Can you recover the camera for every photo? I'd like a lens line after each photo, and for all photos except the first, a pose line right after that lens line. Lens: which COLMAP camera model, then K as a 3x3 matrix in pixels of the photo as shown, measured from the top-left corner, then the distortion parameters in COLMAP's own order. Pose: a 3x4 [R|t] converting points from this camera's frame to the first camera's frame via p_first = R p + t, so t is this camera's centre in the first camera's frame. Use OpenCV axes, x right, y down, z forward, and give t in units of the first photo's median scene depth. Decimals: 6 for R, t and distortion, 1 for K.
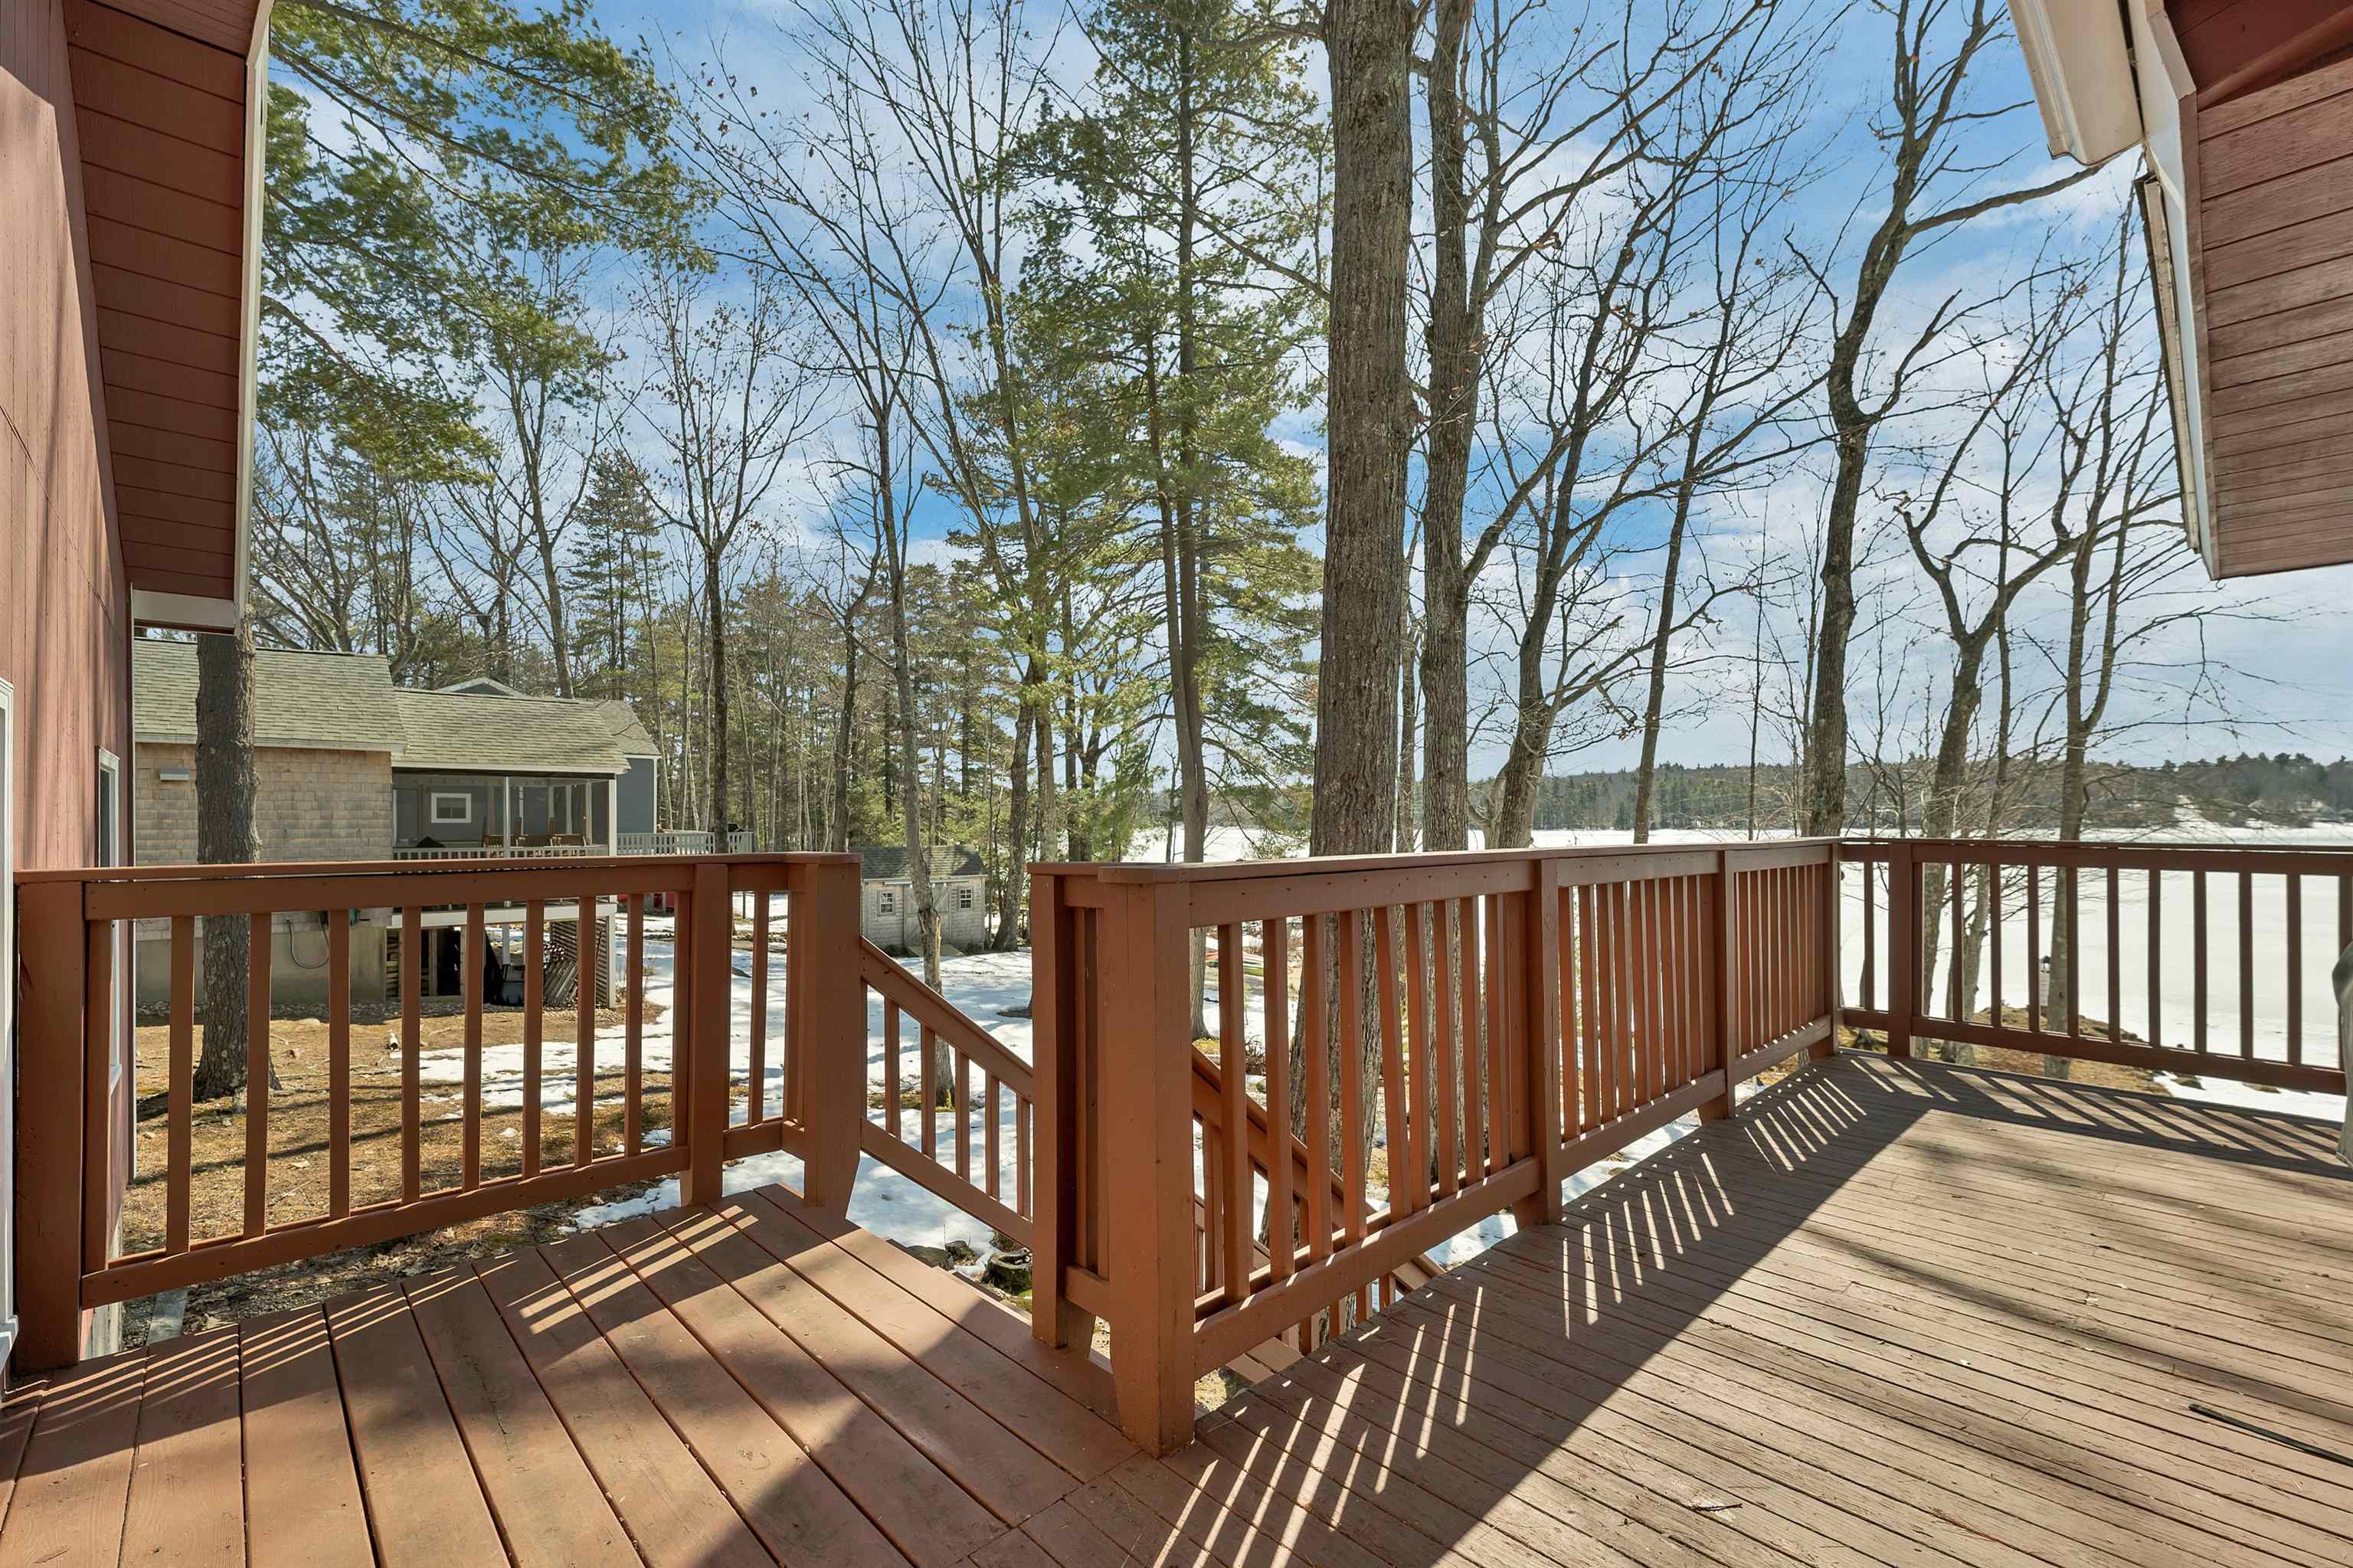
lens RADIAL K [[1041.8, 0, 1165.4], [0, 1041.8, 803.7], [0, 0, 1]] dist [0.000234, 0.000345]
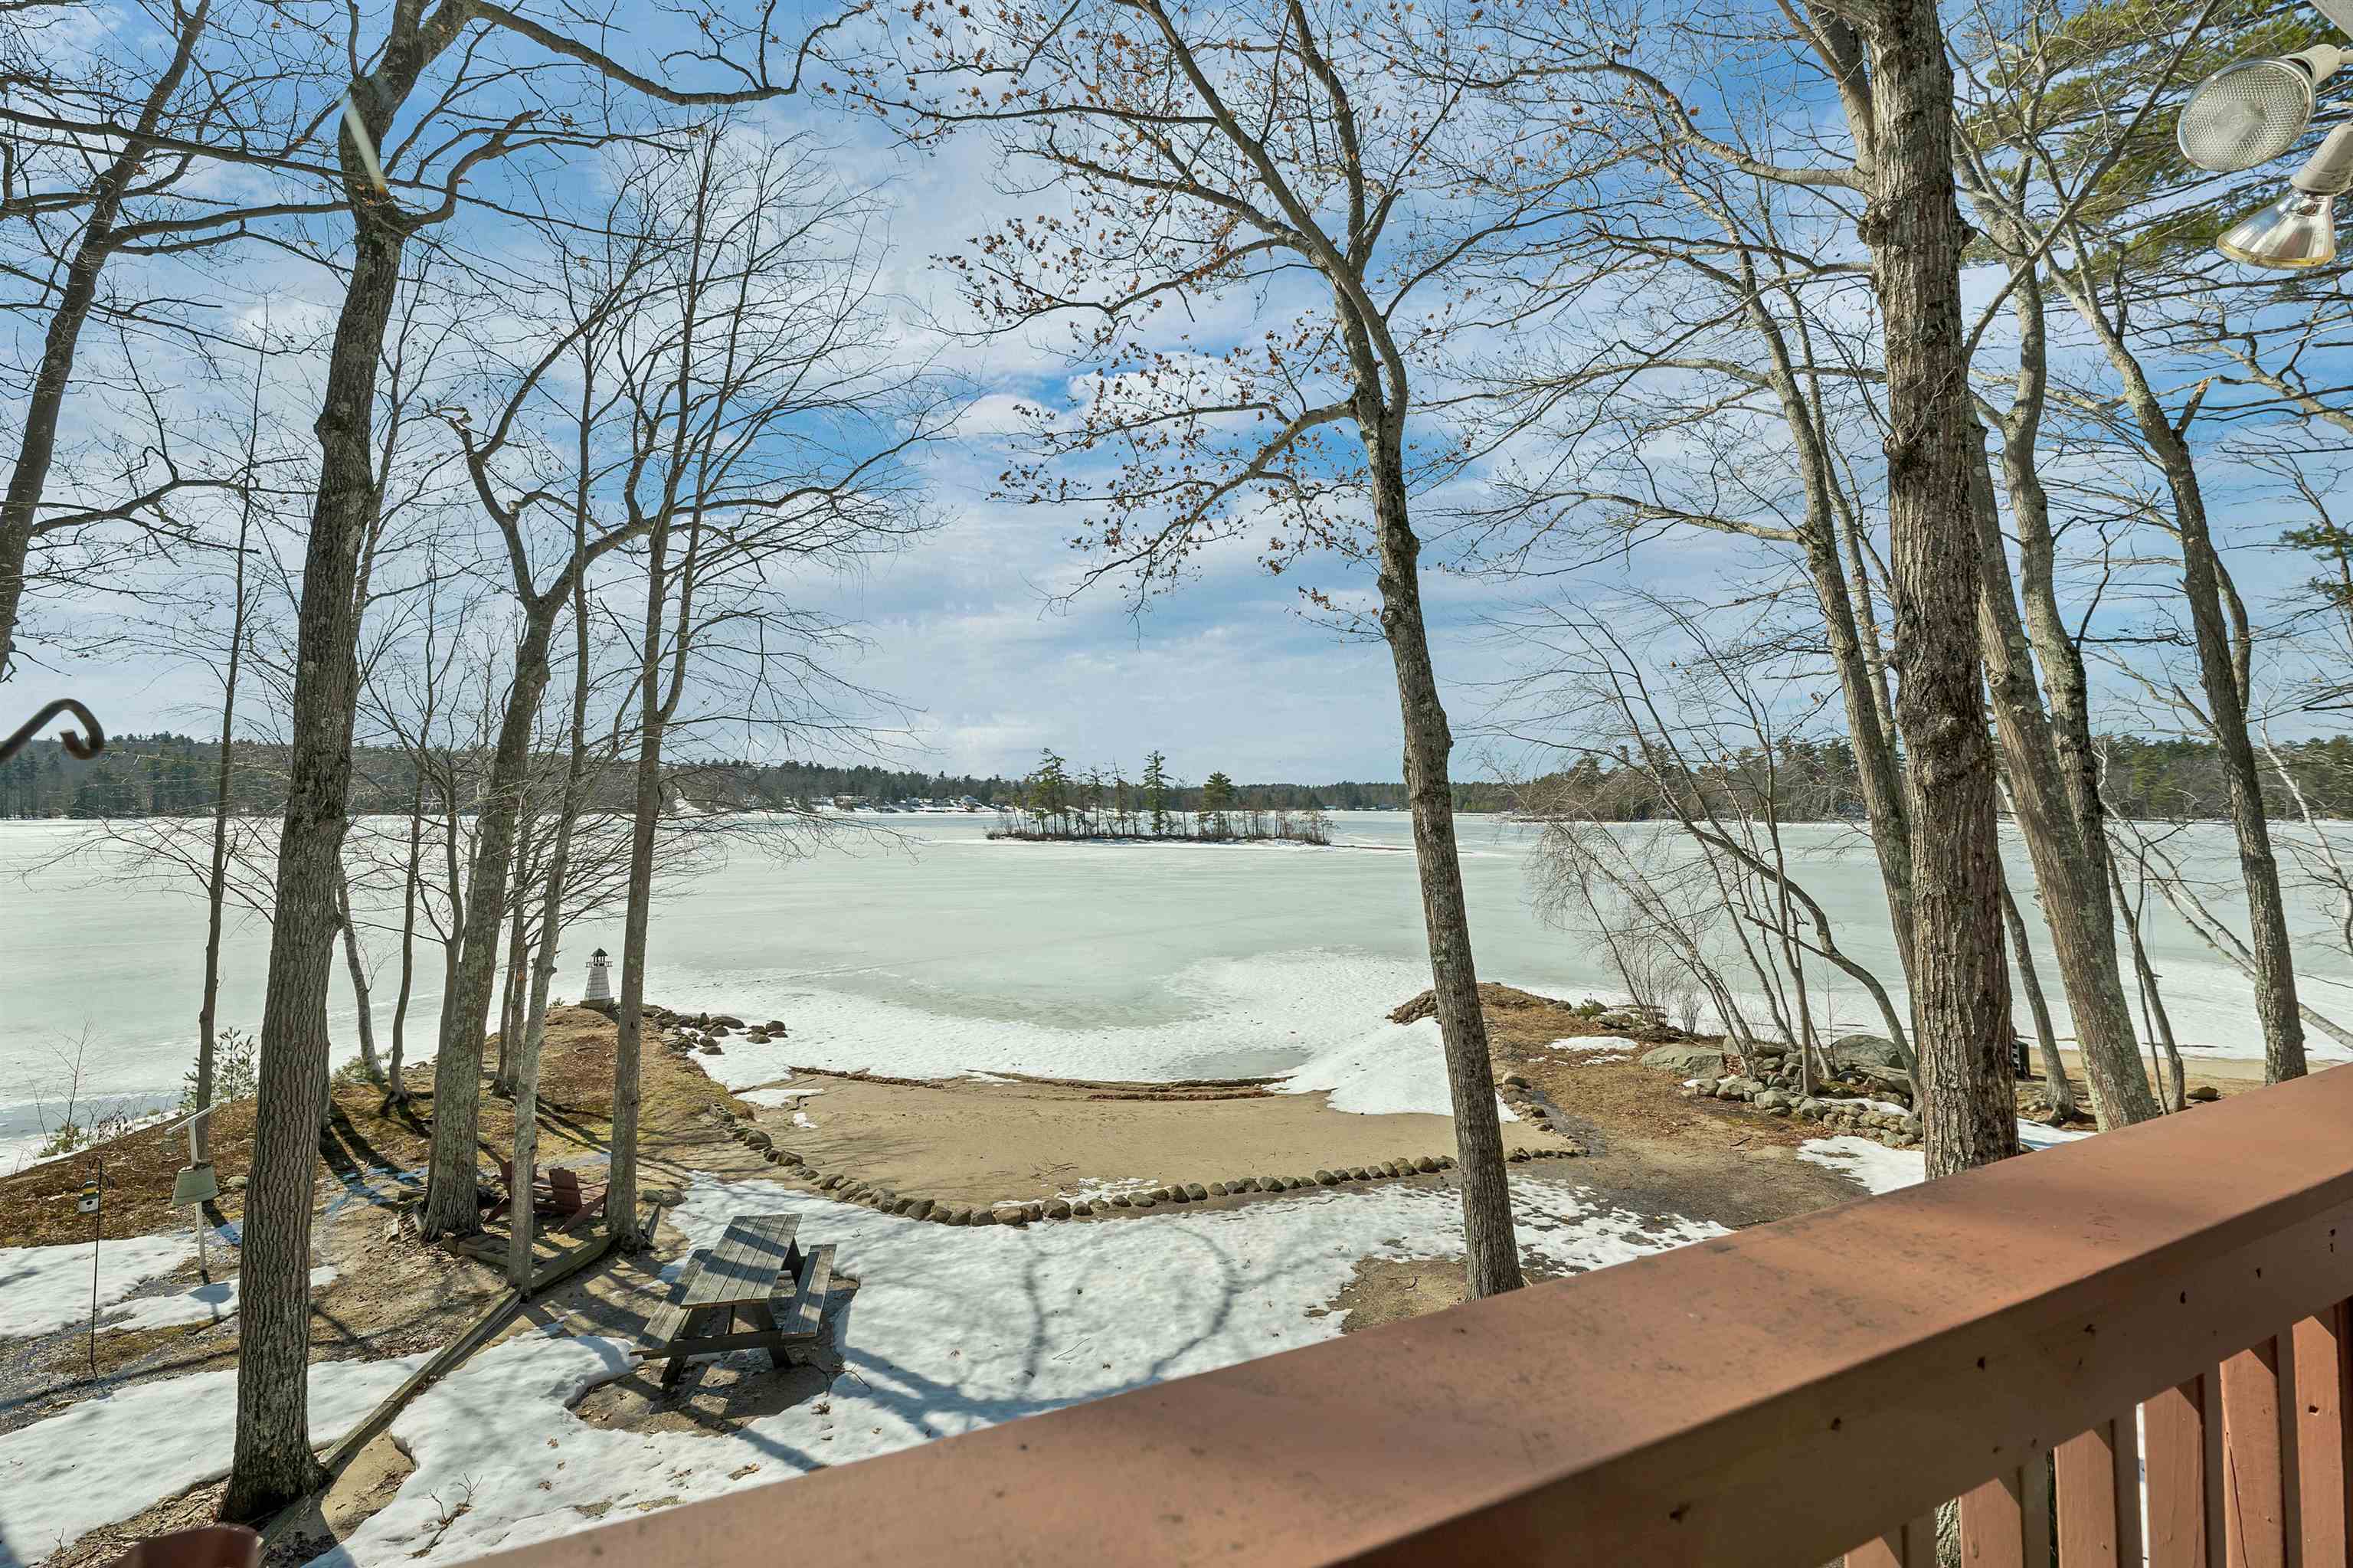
lens RADIAL K [[991.1, 0, 1174.9], [0, 991.1, 803.5], [0, 0, 1]] dist [-0.002645, 0.000024]
pose [[0.326493, 0.008595, 0.945161, 0.223663], [-0.021272, 0.999772, -0.001744, -0.010617], [-0.944960, -0.019536, 0.326601, 0.300654]]
